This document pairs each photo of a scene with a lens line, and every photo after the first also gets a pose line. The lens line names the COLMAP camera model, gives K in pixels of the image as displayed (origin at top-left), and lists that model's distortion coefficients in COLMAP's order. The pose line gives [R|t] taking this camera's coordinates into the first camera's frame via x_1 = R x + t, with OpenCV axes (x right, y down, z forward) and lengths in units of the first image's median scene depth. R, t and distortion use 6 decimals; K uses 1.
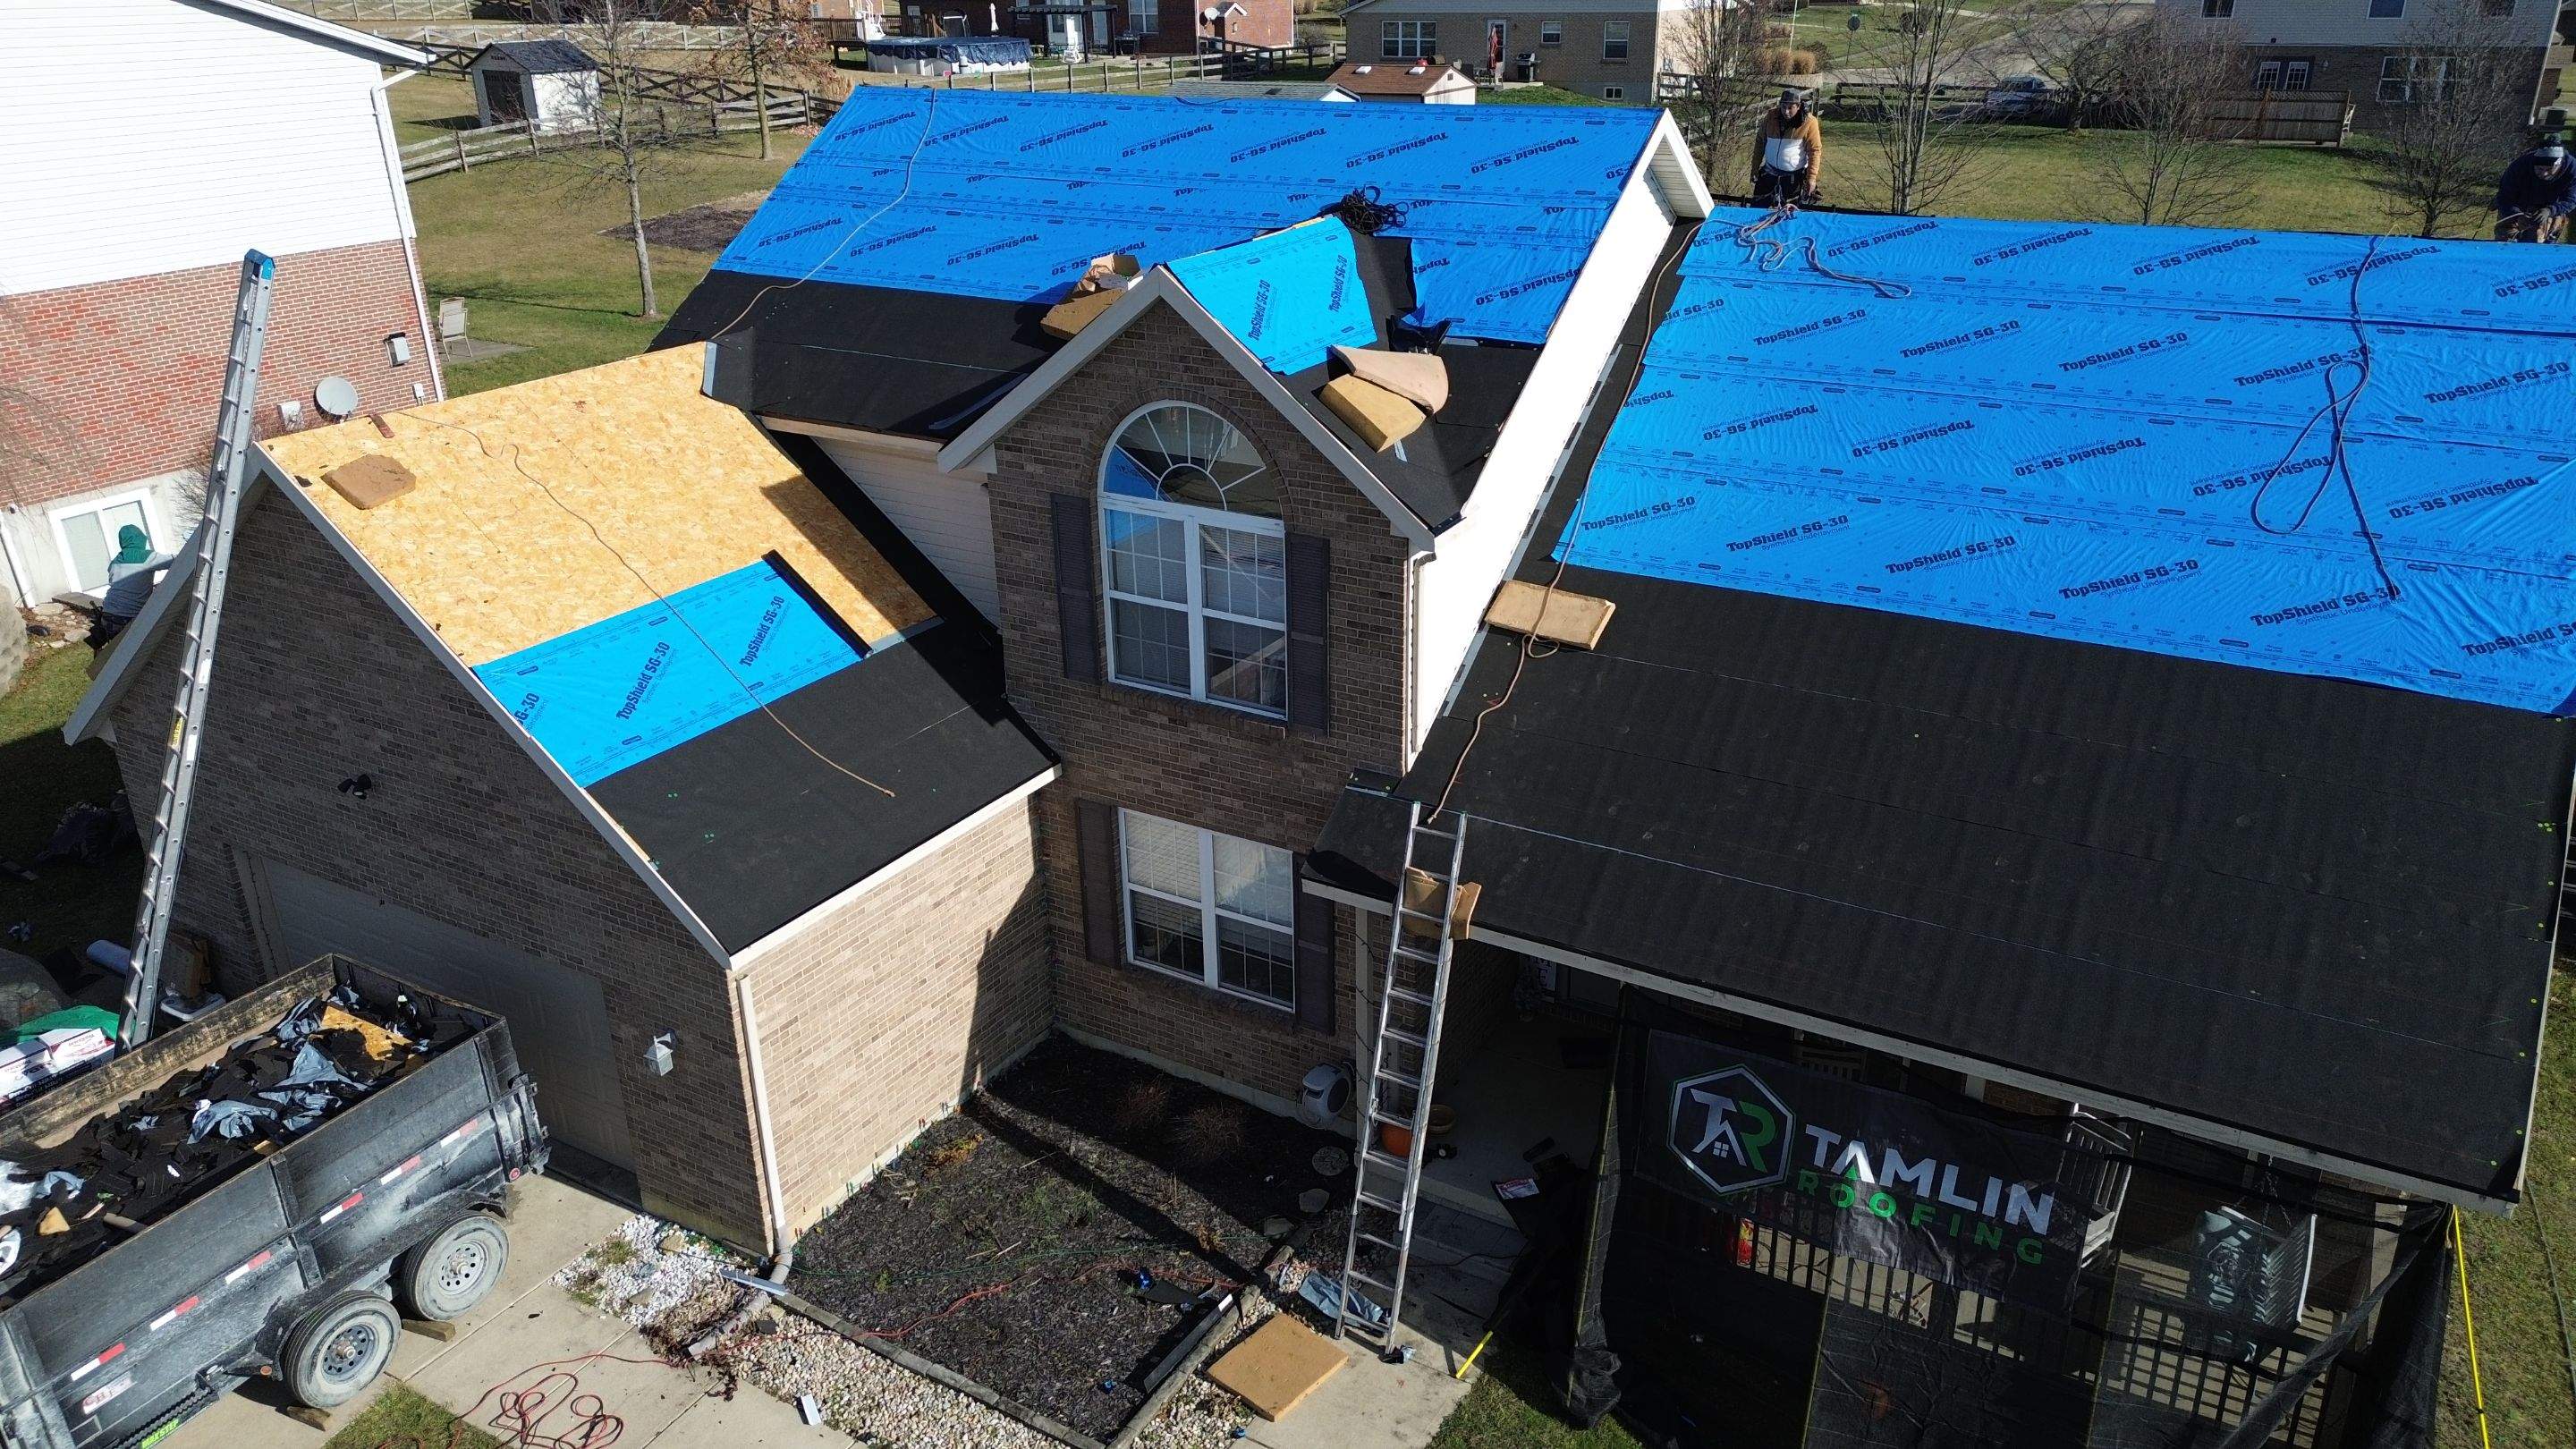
lens RADIAL K [[1806.0, 0, 1298.9], [0, 1806.0, 719.5], [0, 0, 1]] dist [0.087374, -0.088711]
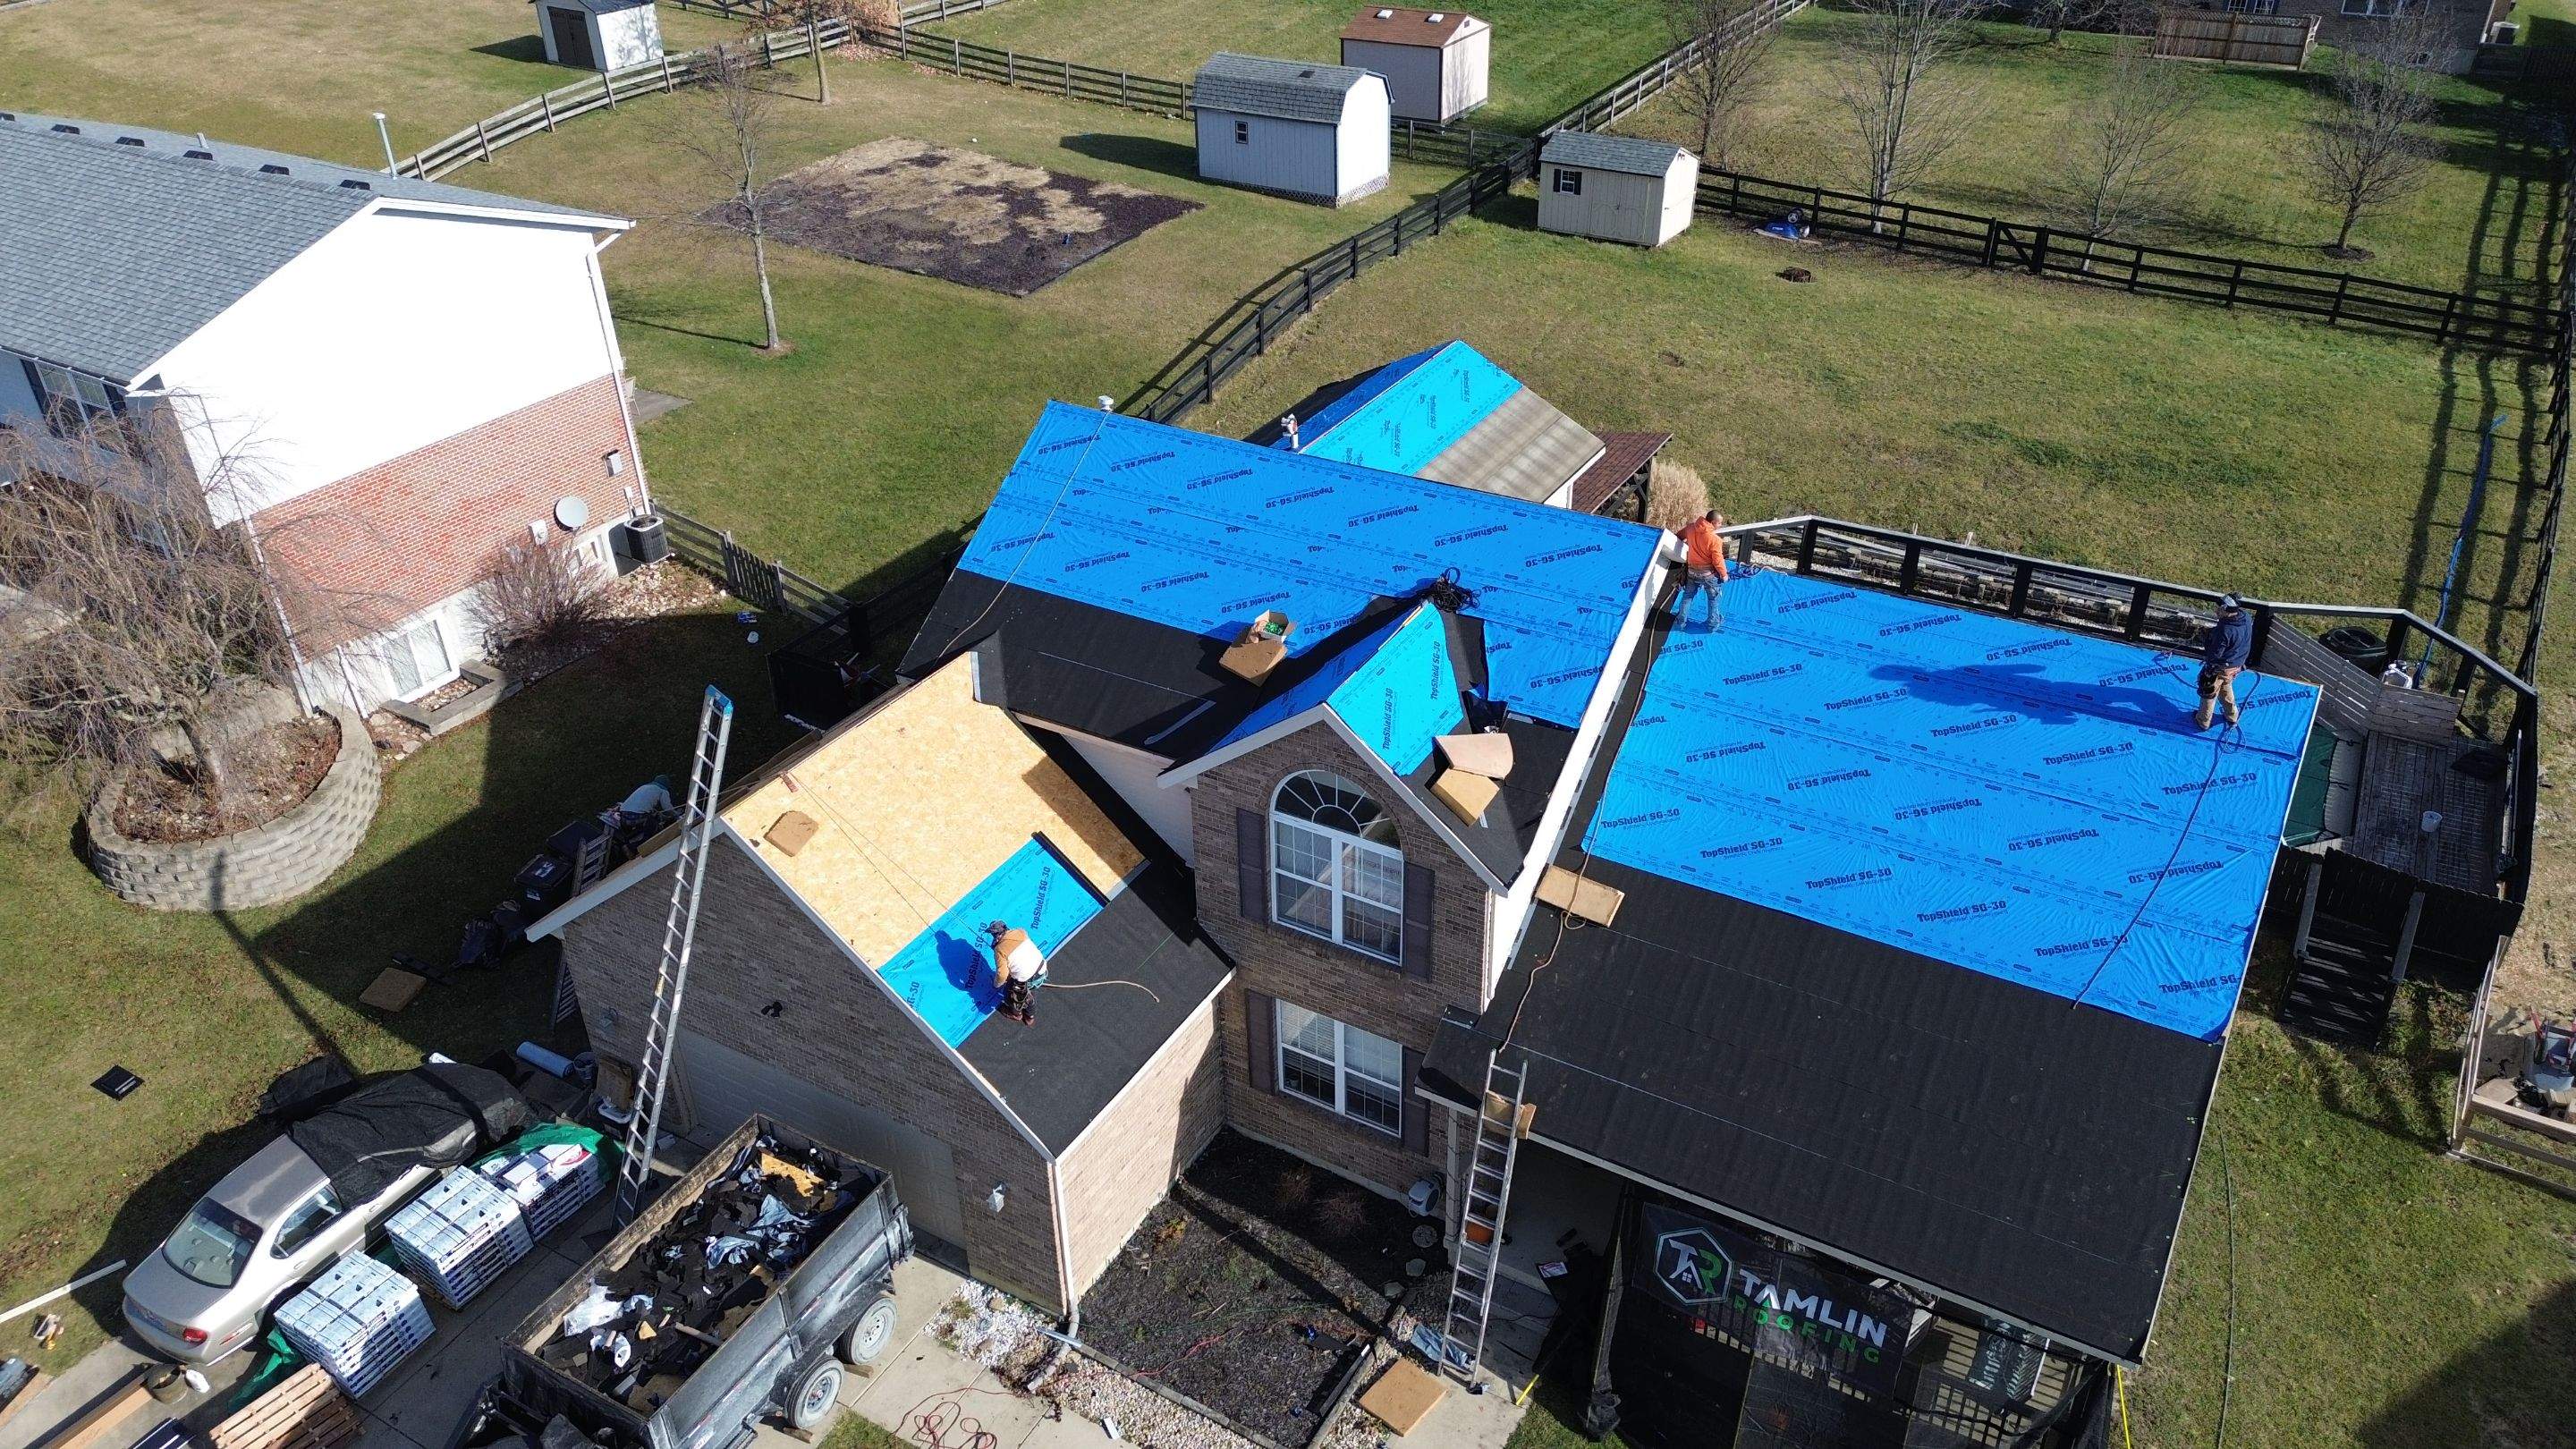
lens RADIAL K [[1806.0, 0, 1298.9], [0, 1806.0, 719.5], [0, 0, 1]] dist [0.087374, -0.088711]
pose [[0.999948, -0.006261, 0.008049, -0.100779], [0.005016, 0.989217, 0.146369, -0.417342], [-0.008878, -0.146321, 0.989197, -0.434128]]
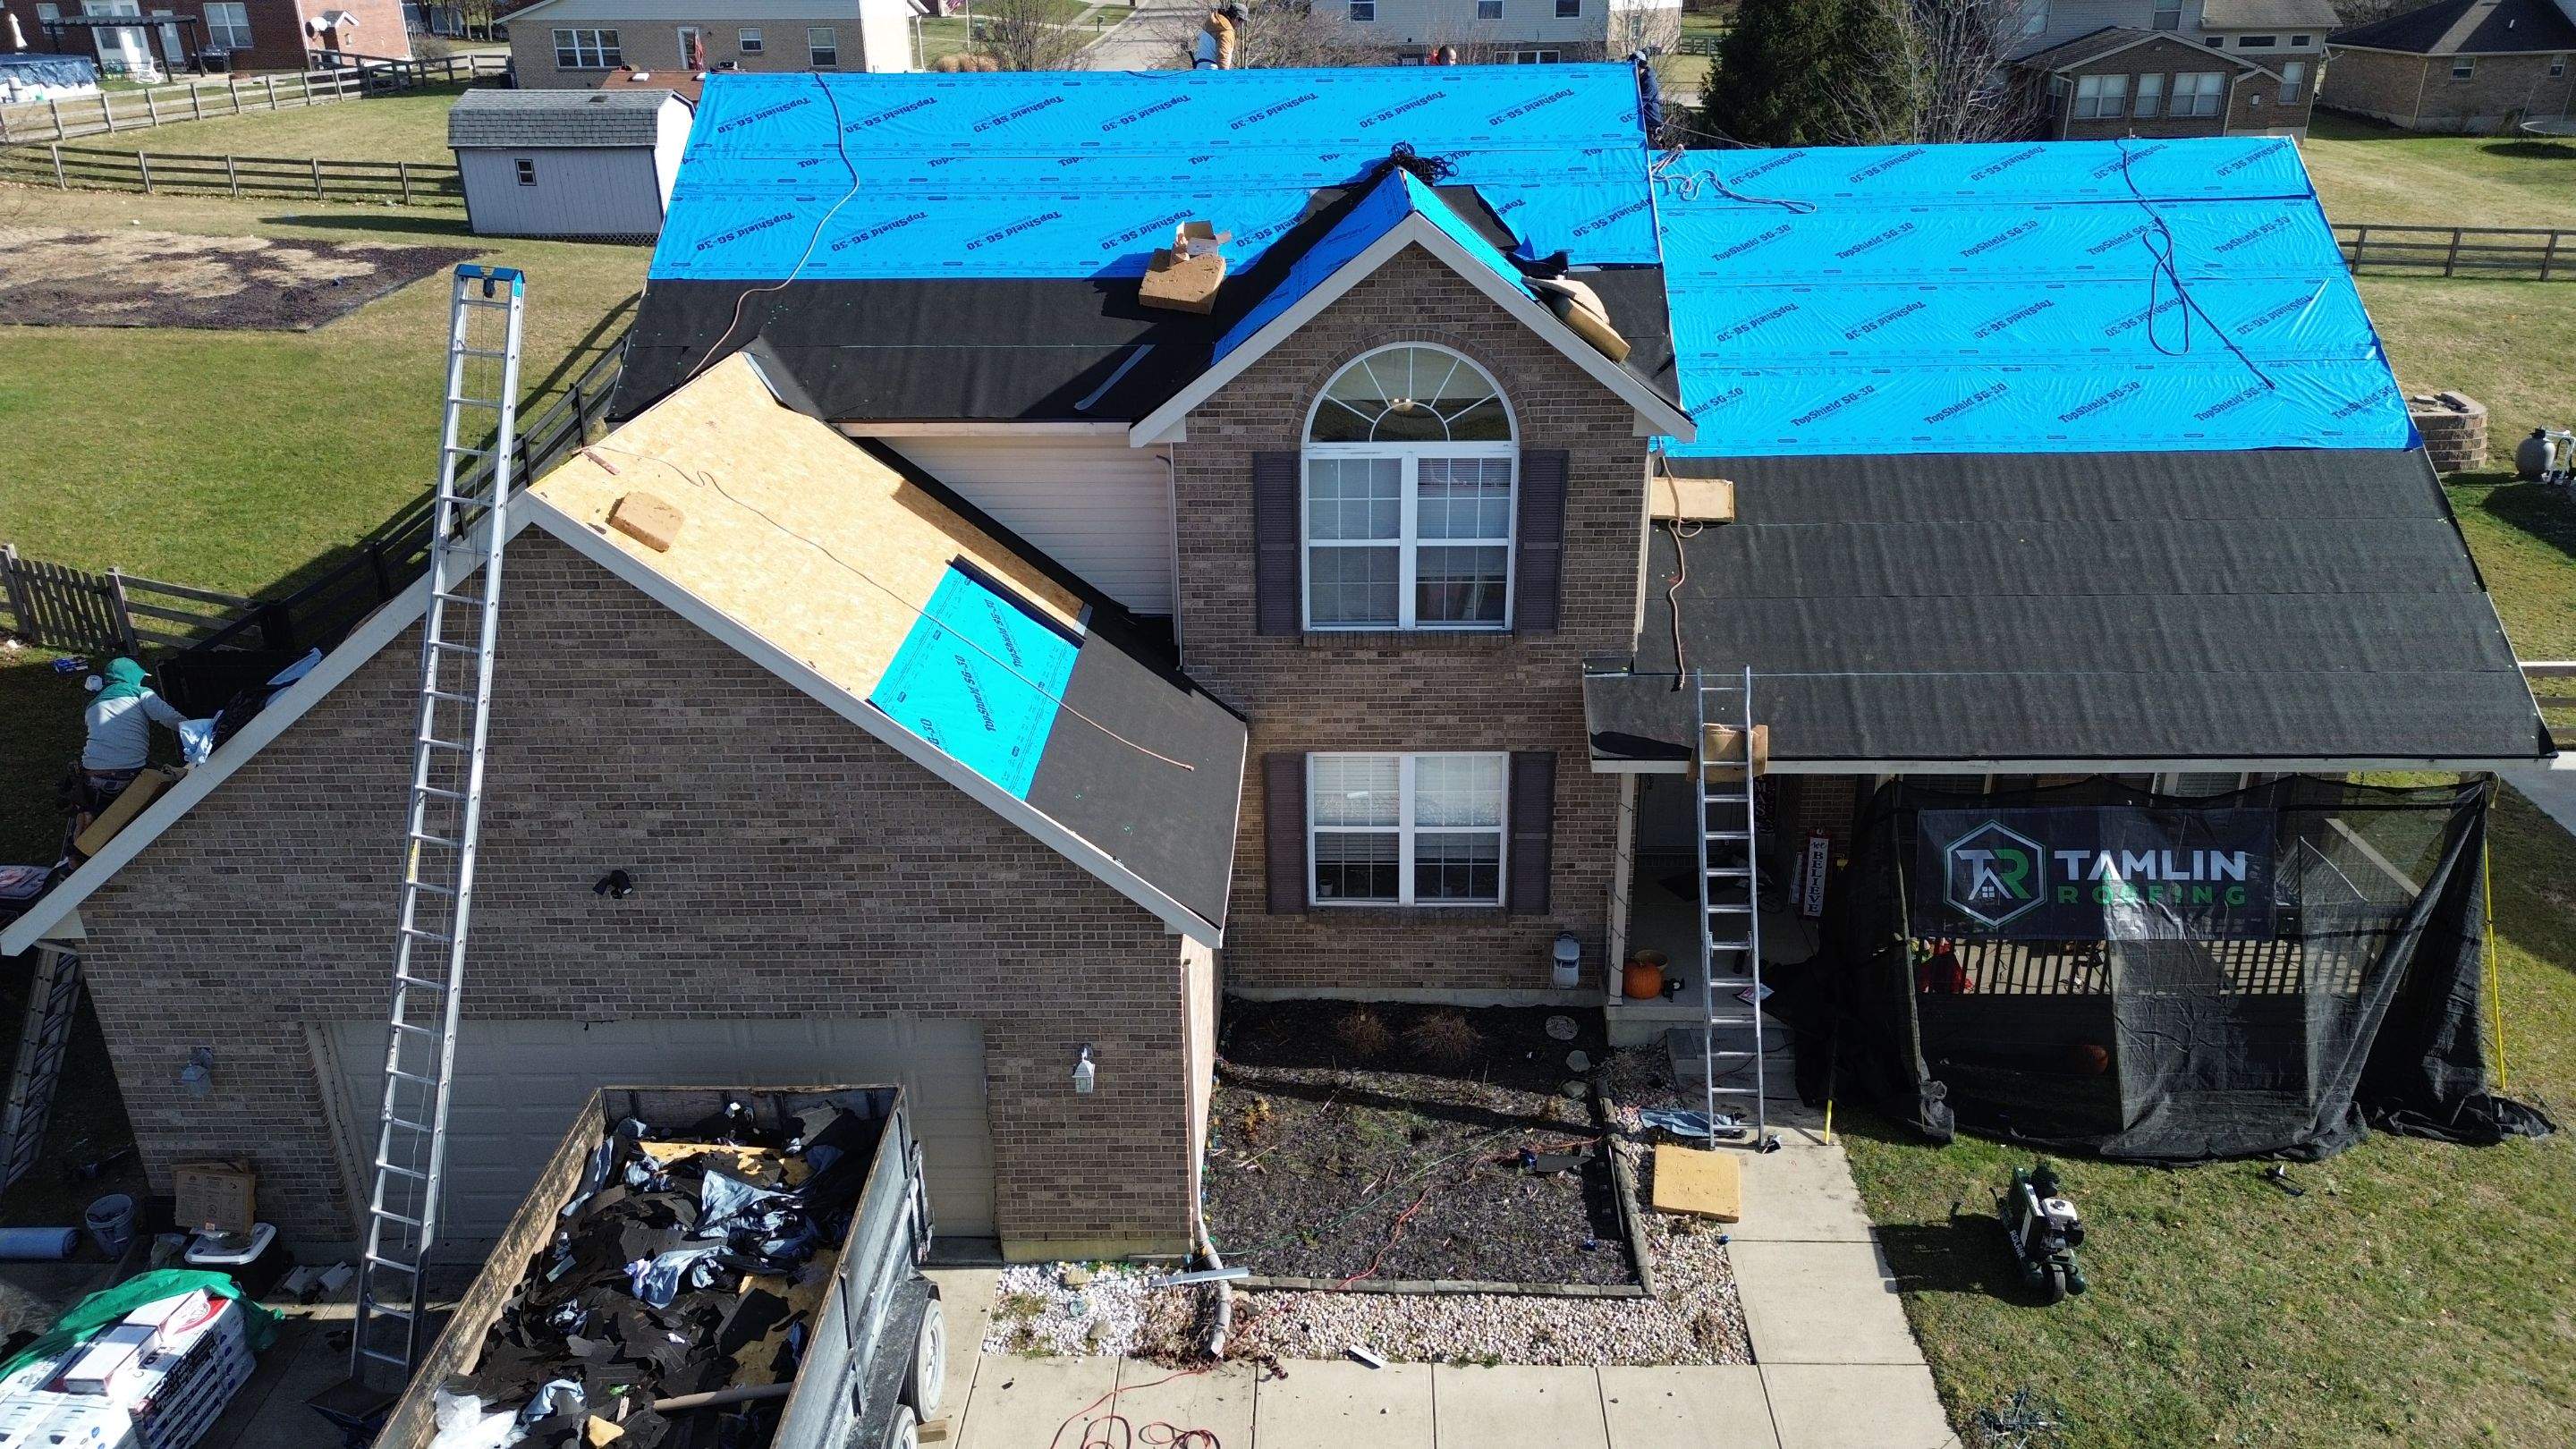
lens RADIAL K [[1806.0, 0, 1298.9], [0, 1806.0, 719.5], [0, 0, 1]] dist [0.087374, -0.088711]
pose [[0.873036, -0.186589, 0.450547, -0.615469], [0.190261, 0.981013, 0.037602, -0.011026], [-0.449008, 0.052894, 0.891961, 0.091427]]
